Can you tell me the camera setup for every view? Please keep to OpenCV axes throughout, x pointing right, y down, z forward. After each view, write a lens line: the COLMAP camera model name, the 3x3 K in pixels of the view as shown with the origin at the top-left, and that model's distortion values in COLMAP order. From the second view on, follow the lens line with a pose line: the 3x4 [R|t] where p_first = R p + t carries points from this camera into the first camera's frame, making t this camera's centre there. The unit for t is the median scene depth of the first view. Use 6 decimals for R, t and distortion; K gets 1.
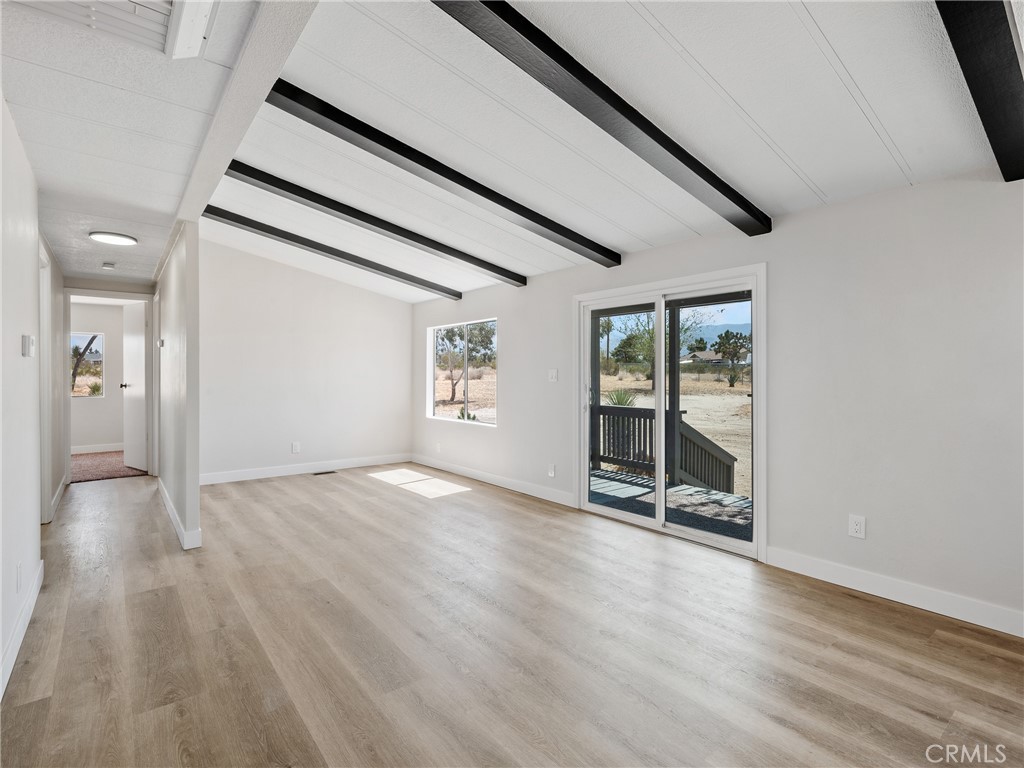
lens RADIAL K [[501.1, 0, 512.0], [0, 501.1, 384.0], [0, 0, 1]] dist [0.002040, 0.000604]
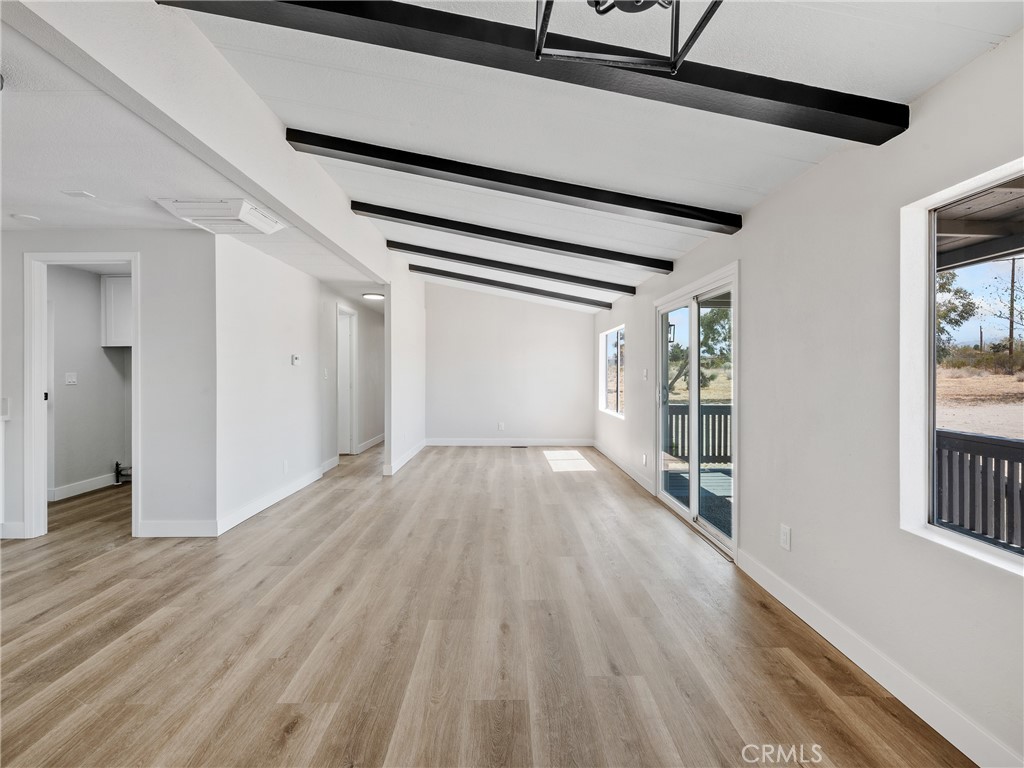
lens RADIAL K [[467.9, 0, 512.0], [0, 467.9, 384.0], [0, 0, 1]] dist [0.001249, 0.000101]
pose [[0.789857, 0.013208, -0.613149, 0.638666], [-0.010792, 0.999913, 0.007637, -0.000486], [0.613197, 0.000585, 0.789930, 0.001712]]
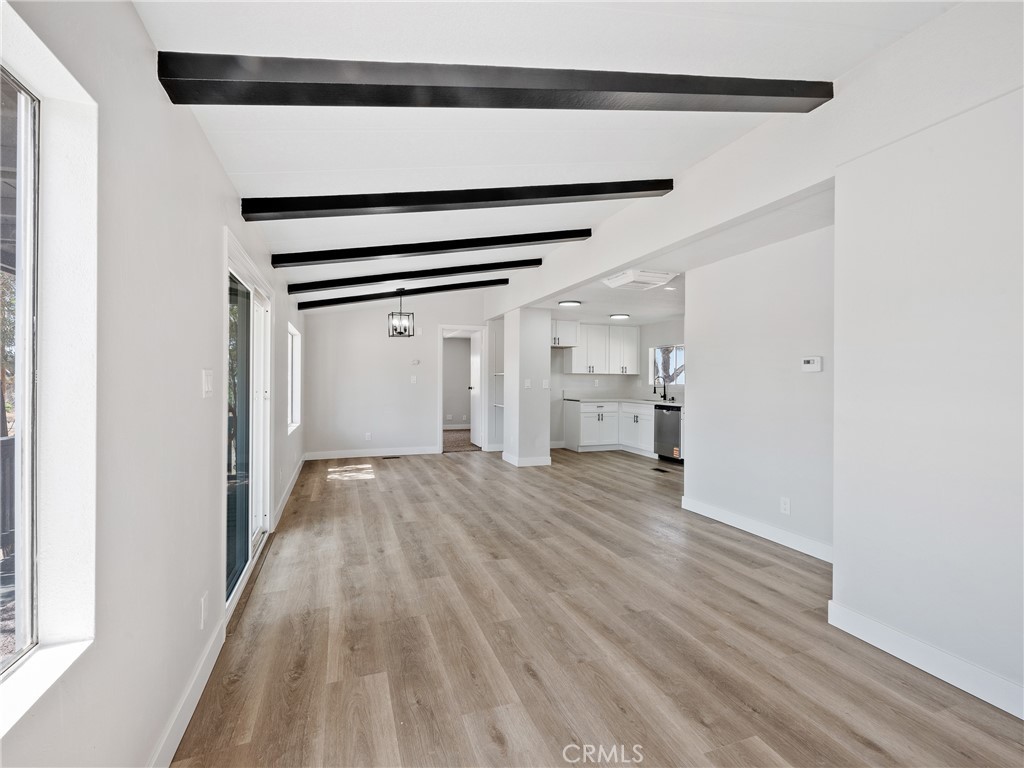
lens RADIAL K [[467.9, 0, 512.0], [0, 467.9, 384.0], [0, 0, 1]] dist [0.001249, 0.000101]
pose [[-0.948447, -0.008192, 0.316831, -0.382859], [-0.001004, 0.999739, 0.022845, -0.032818], [-0.316935, 0.021350, -0.948207, 1.707643]]
